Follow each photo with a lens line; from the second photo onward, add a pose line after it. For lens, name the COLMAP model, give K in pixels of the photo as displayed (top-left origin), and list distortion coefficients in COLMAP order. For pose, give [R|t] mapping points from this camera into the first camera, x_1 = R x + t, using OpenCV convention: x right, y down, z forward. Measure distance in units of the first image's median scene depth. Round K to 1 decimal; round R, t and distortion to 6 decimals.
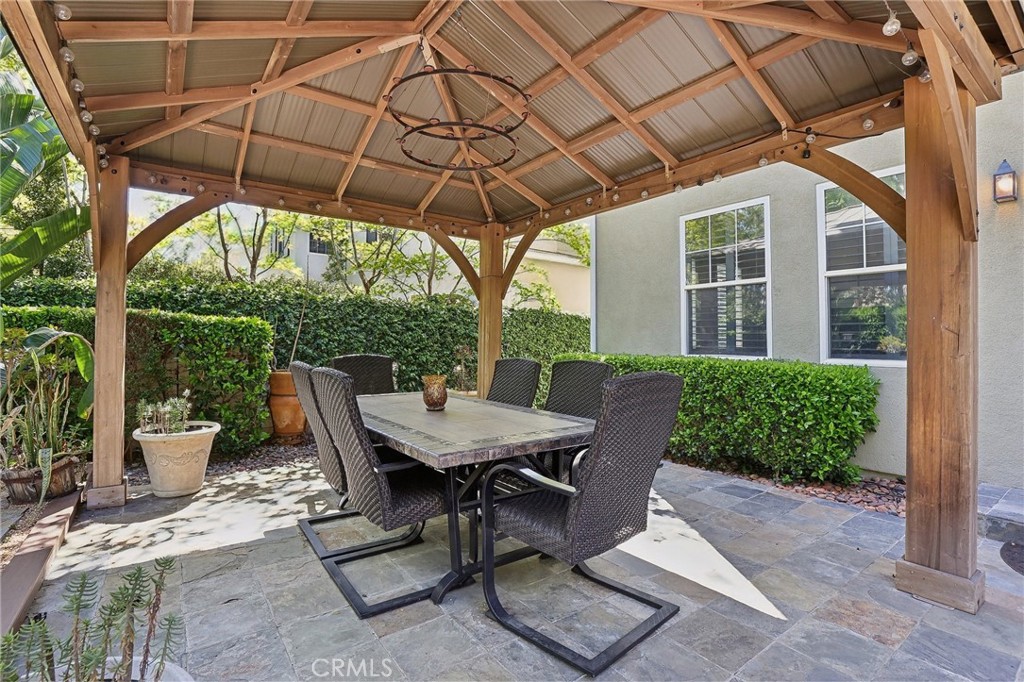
lens RADIAL K [[469.9, 0, 501.1], [0, 469.9, 330.5], [0, 0, 1]] dist [-0.016911, 0.000187]
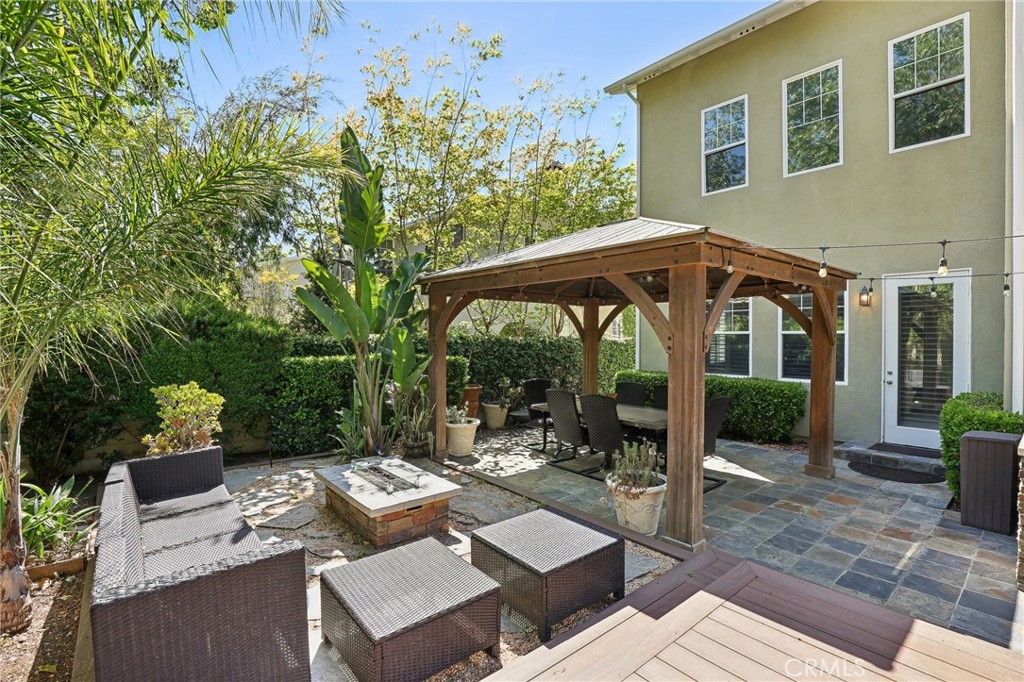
lens RADIAL K [[469.9, 0, 503.2], [0, 469.9, 343.9], [0, 0, 1]] dist [-0.016911, 0.000187]
pose [[0.997347, -0.005826, 0.072557, -0.599692], [0.002965, 0.999216, 0.039477, -0.168626], [-0.072730, -0.039158, 0.996583, -0.854369]]
